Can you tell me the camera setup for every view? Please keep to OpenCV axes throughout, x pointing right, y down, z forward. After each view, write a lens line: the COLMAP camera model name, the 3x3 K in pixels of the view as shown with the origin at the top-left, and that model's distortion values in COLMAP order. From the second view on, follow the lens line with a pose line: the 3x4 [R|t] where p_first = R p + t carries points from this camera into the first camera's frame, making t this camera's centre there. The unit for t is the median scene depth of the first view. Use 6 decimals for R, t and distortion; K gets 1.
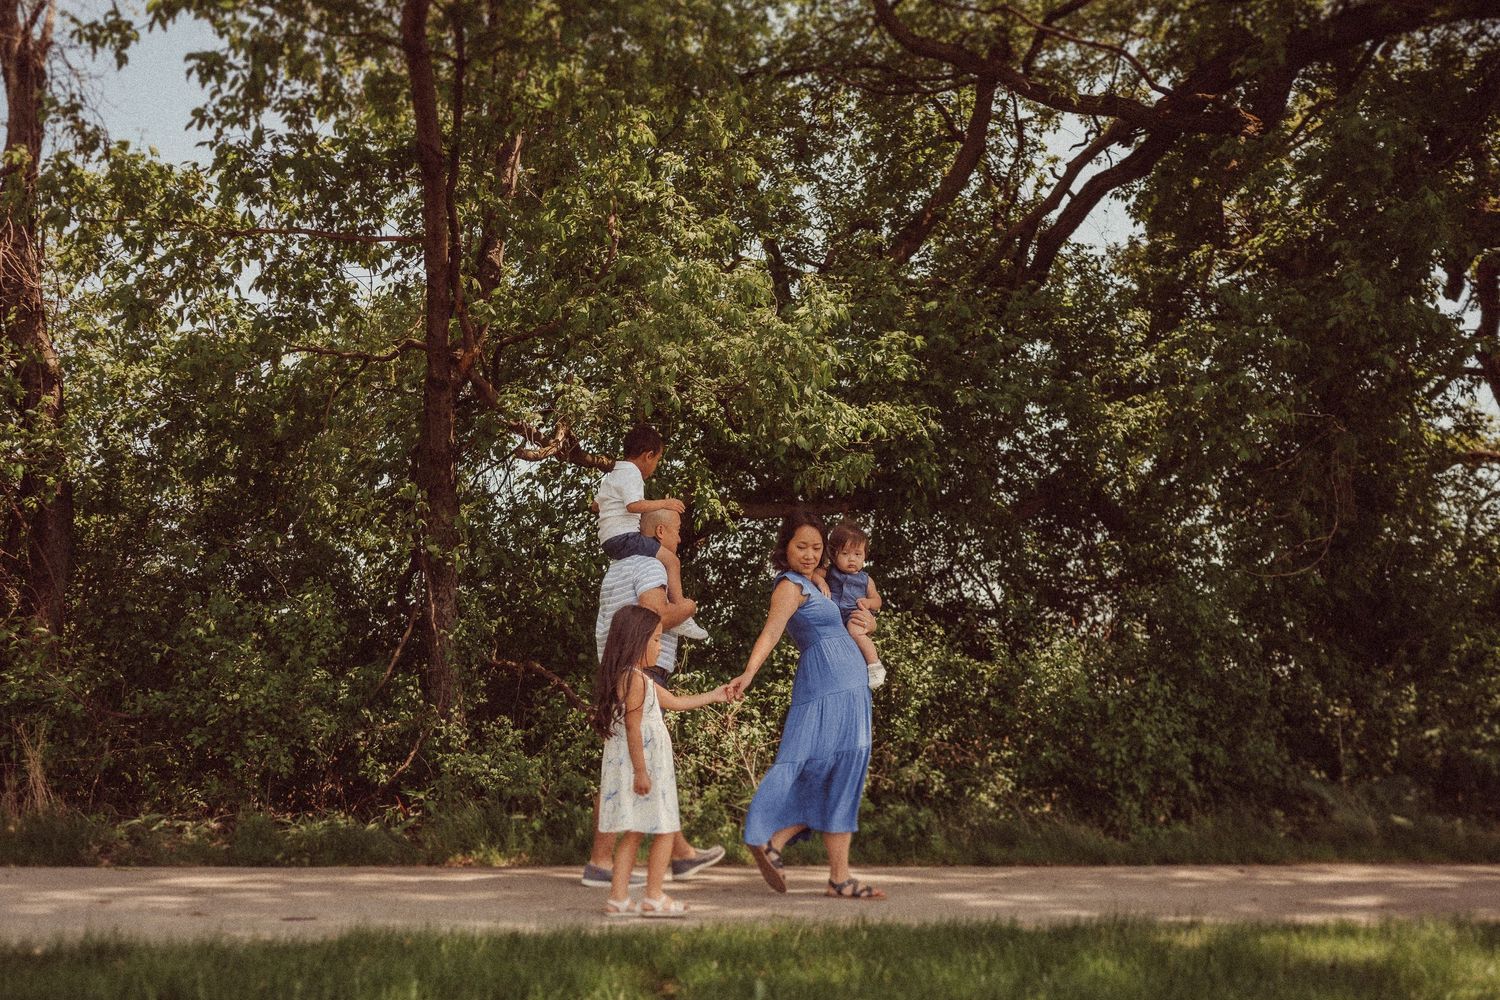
lens RADIAL K [[1457.6, 0, 713.2], [0, 1457.6, 497.3], [0, 0, 1]] dist [-0.008507, 0.000238]
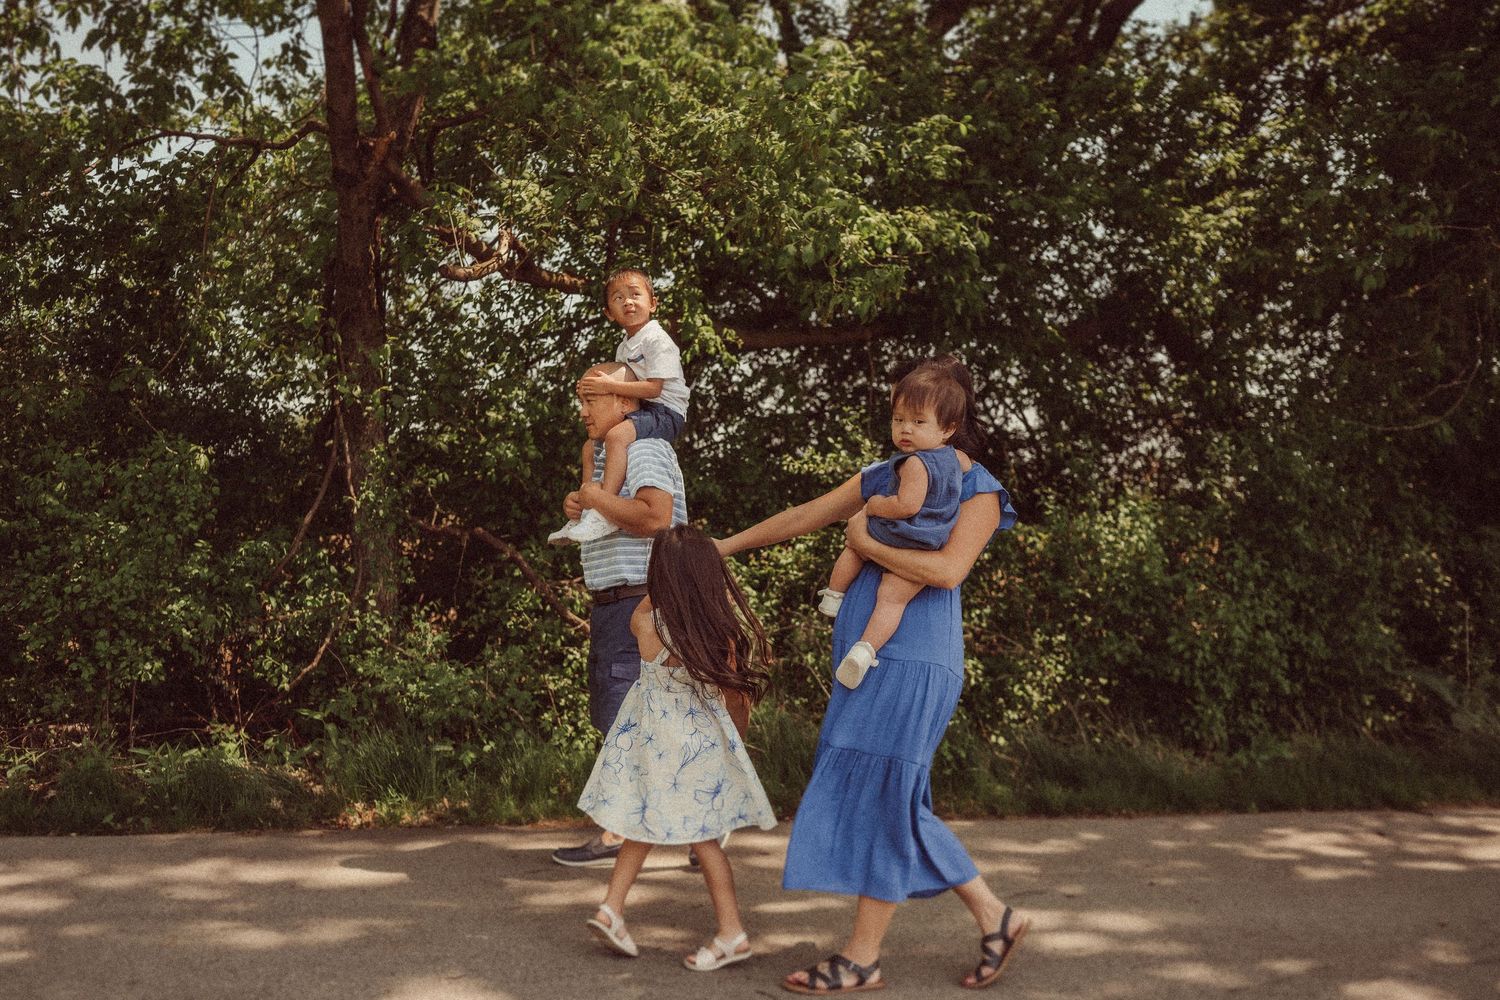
lens RADIAL K [[1457.6, 0, 713.2], [0, 1457.6, 497.3], [0, 0, 1]] dist [-0.008507, 0.000238]
pose [[0.999924, 0.007520, -0.009795, 0.013443], [-0.006147, 0.991052, 0.133333, -0.012918], [0.010710, -0.133262, 0.991023, 0.186273]]
